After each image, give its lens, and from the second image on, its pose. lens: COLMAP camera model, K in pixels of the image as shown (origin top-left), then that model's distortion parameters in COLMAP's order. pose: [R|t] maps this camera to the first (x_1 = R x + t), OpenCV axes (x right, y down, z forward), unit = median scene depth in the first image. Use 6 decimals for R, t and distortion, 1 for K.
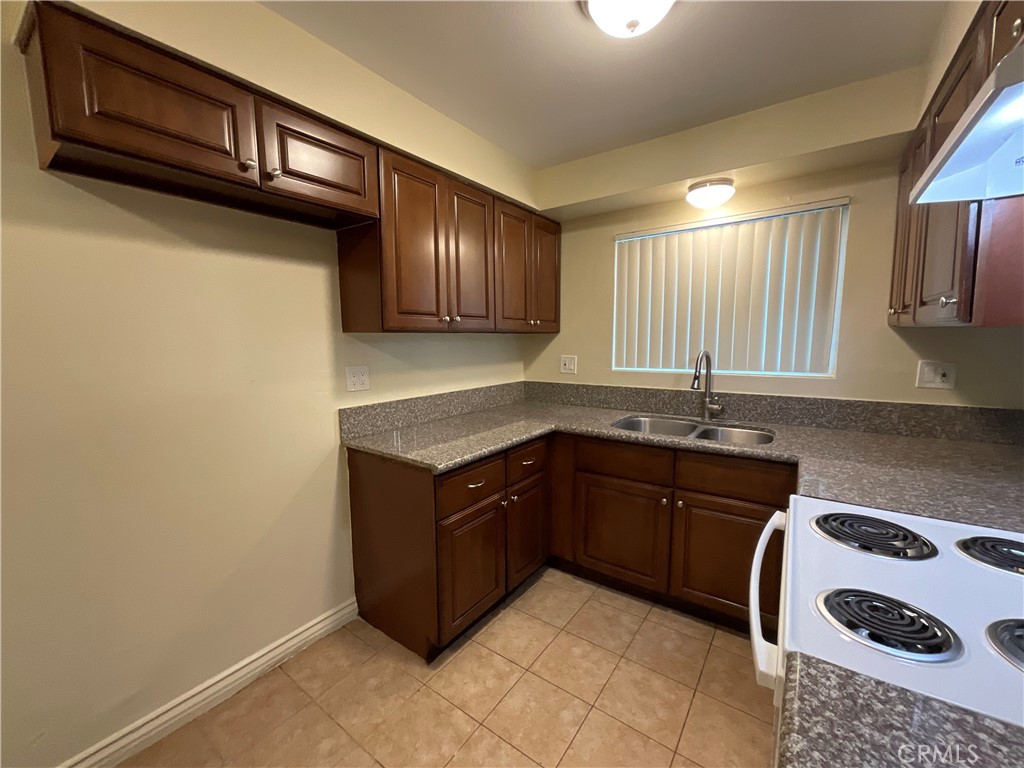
lens RADIAL K [[413.2, 0, 511.7], [0, 413.2, 386.8], [0, 0, 1]] dist [-0.002150, 0.001767]
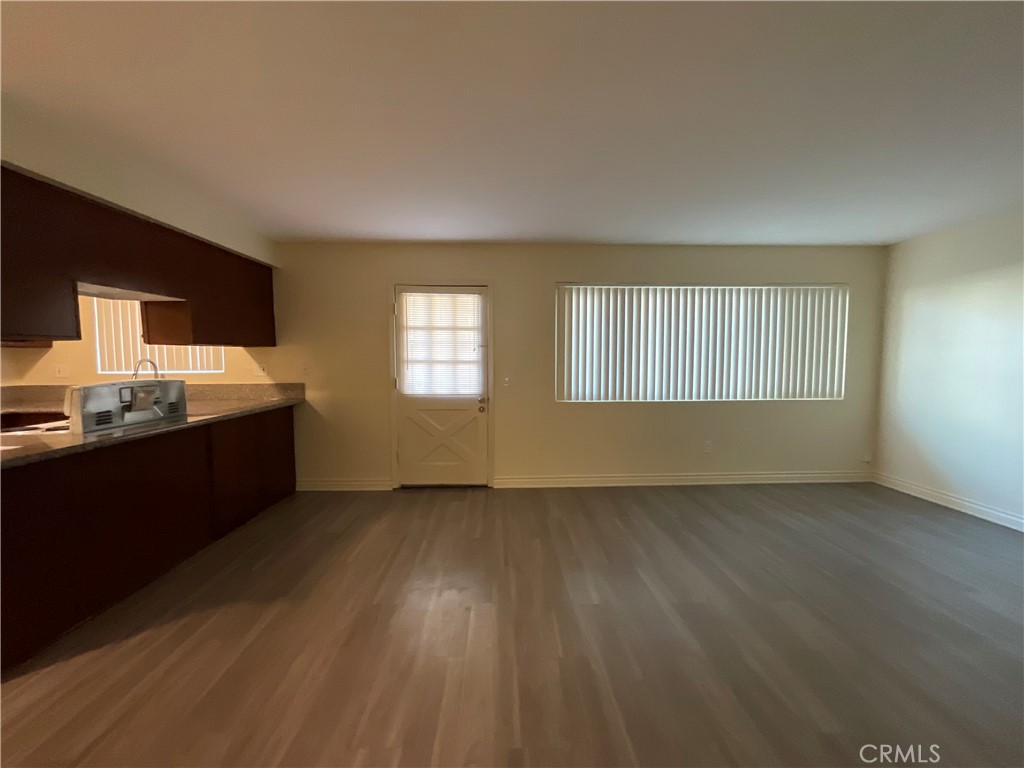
lens RADIAL K [[413.2, 0, 512.7], [0, 413.2, 386.8], [0, 0, 1]] dist [-0.002150, 0.001767]
pose [[0.793012, -0.033432, 0.608288, 0.713161], [0.066107, 0.997319, -0.031369, 0.203537], [-0.605609, 0.065088, 0.793096, -1.414801]]
